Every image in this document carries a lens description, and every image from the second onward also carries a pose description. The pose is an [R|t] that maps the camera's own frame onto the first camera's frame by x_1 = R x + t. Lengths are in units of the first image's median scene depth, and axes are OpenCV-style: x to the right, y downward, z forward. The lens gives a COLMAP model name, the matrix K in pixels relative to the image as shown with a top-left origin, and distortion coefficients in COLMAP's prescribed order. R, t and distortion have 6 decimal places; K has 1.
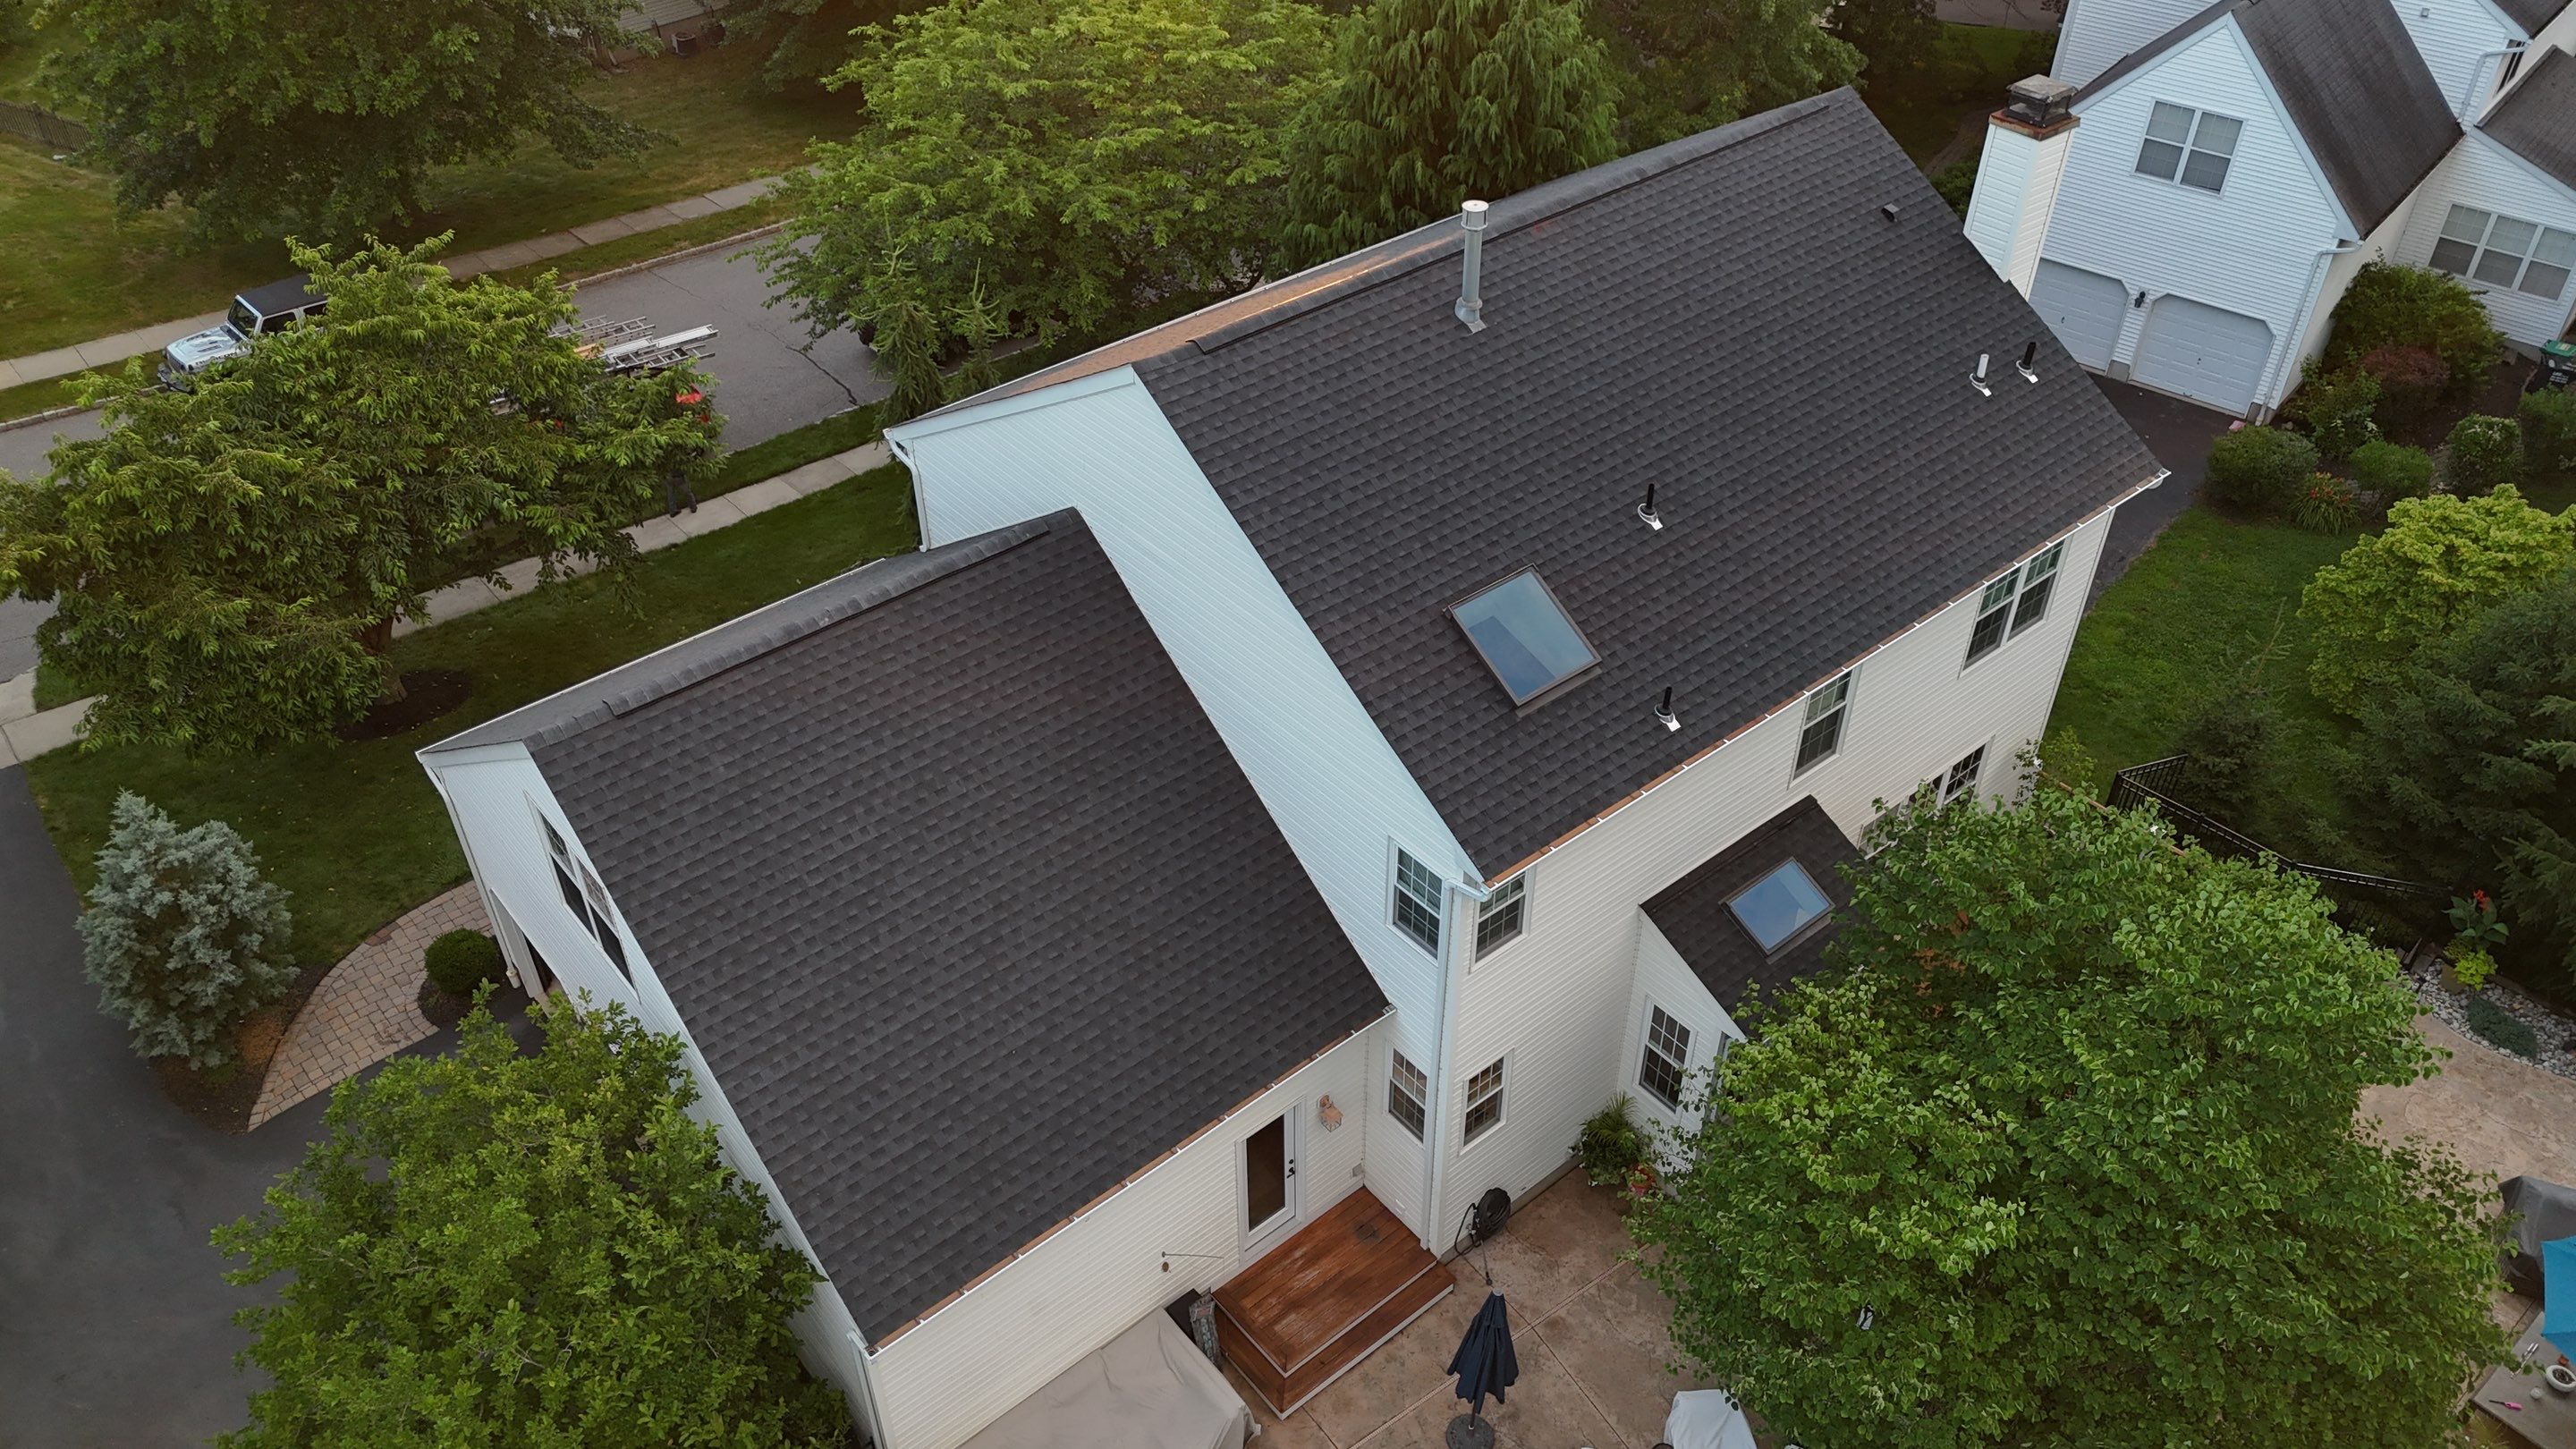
lens RADIAL K [[1899.3, 0, 1289.1], [0, 1899.3, 725.7], [0, 0, 1]] dist [0.033948, -0.028759]
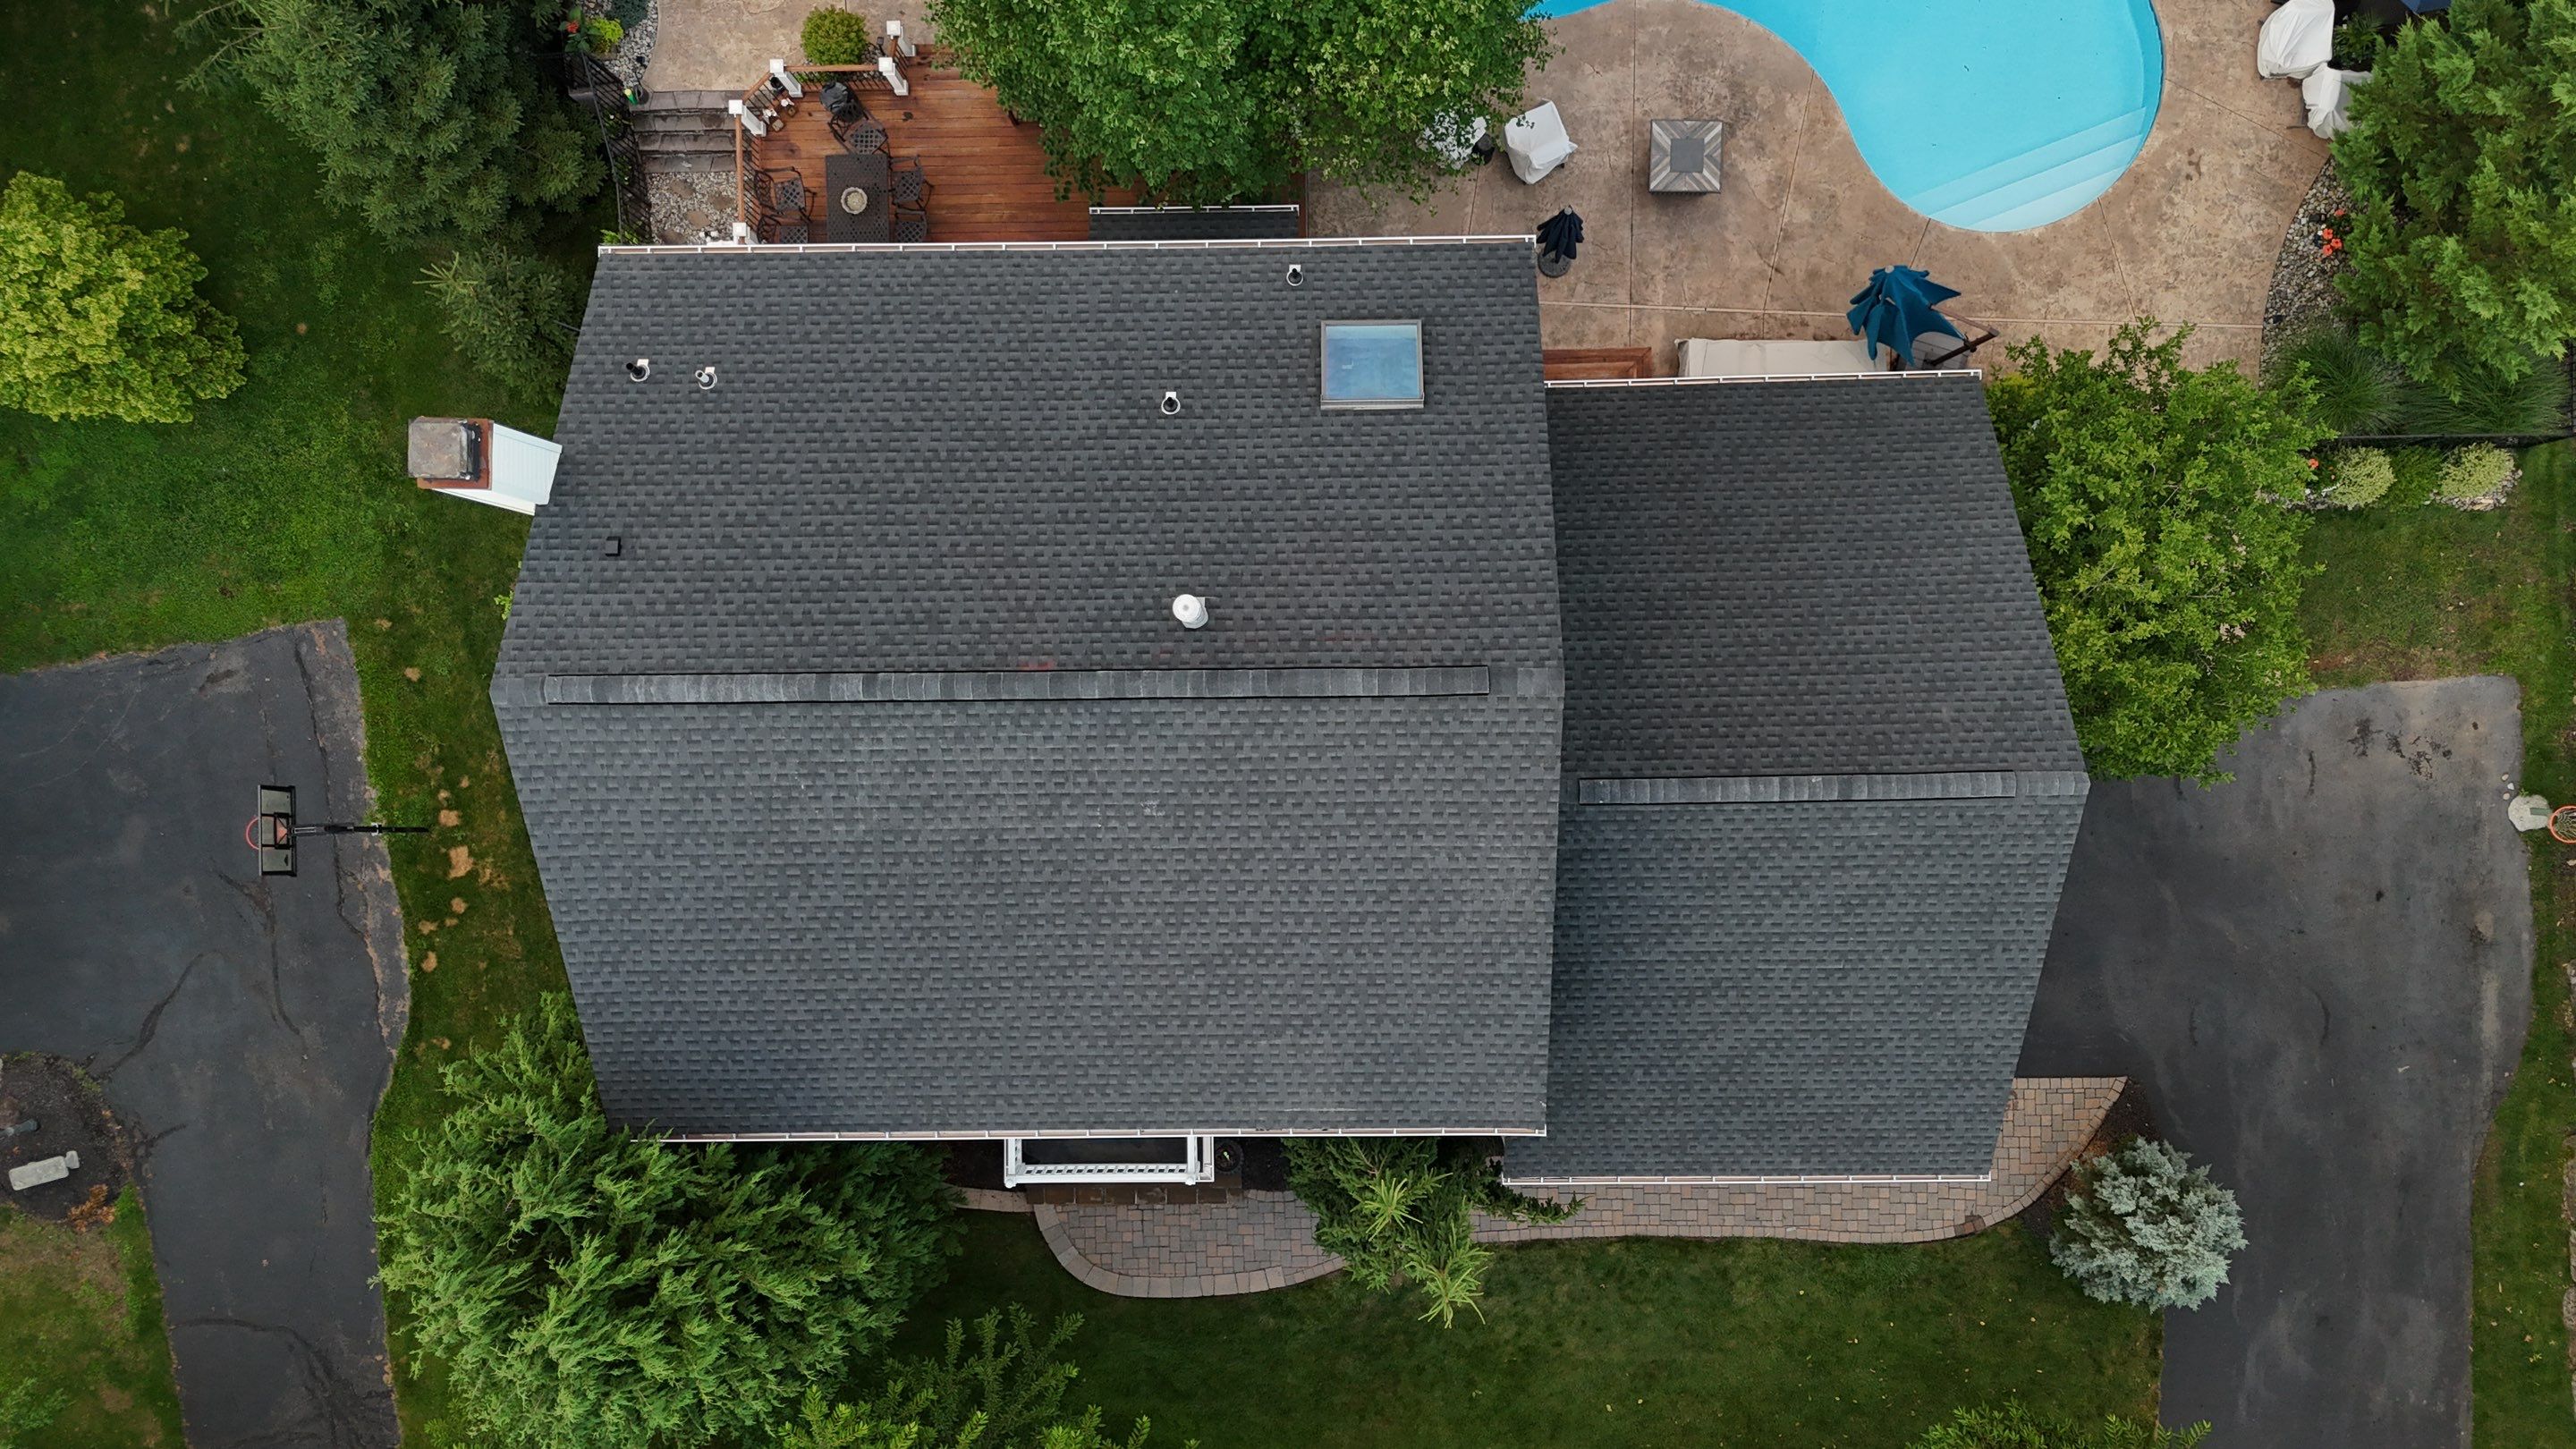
lens RADIAL K [[1899.3, 0, 1294.7], [0, 1899.3, 724.0], [0, 0, 1]] dist [0.033948, -0.028759]
pose [[-0.772008, -0.635241, 0.021710, -0.005870], [0.411285, -0.473210, 0.779049, -1.081772], [-0.484611, 0.610361, 0.626587, 0.422400]]
